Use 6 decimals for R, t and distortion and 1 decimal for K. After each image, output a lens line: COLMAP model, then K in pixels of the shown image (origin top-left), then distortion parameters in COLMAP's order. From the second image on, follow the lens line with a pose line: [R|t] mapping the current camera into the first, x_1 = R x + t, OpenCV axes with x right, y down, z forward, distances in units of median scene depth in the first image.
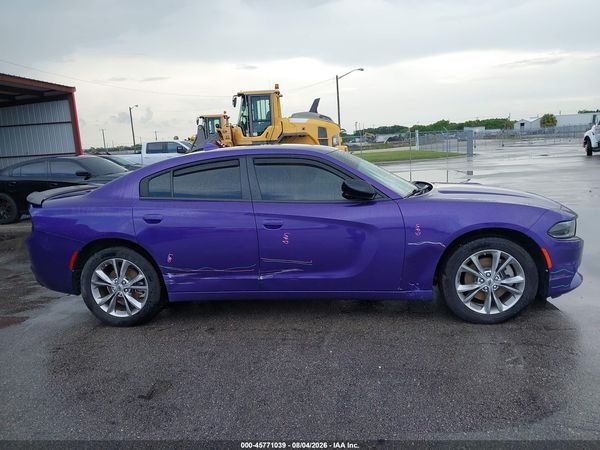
lens RADIAL K [[467.4, 0, 301.6], [0, 467.4, 220.1], [0, 0, 1]] dist [0.010733, -0.005936]
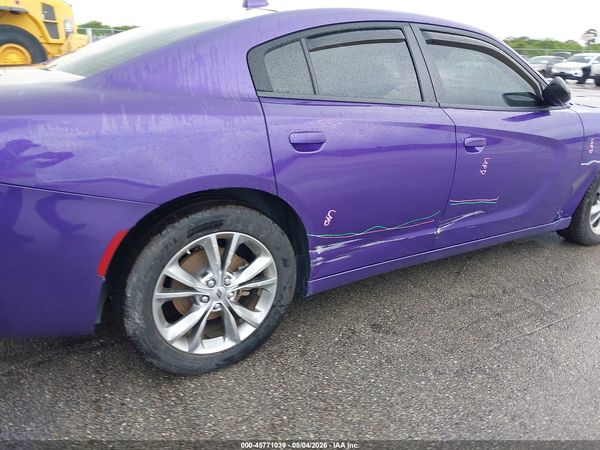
lens RADIAL K [[467.4, 0, 300.9], [0, 467.4, 228.2], [0, 0, 1]] dist [0.010733, -0.005936]
pose [[0.776320, -0.137232, 0.615219, -0.607750], [0.011558, 0.978948, 0.203781, -0.012073], [-0.630233, -0.151089, 0.761563, 0.613176]]
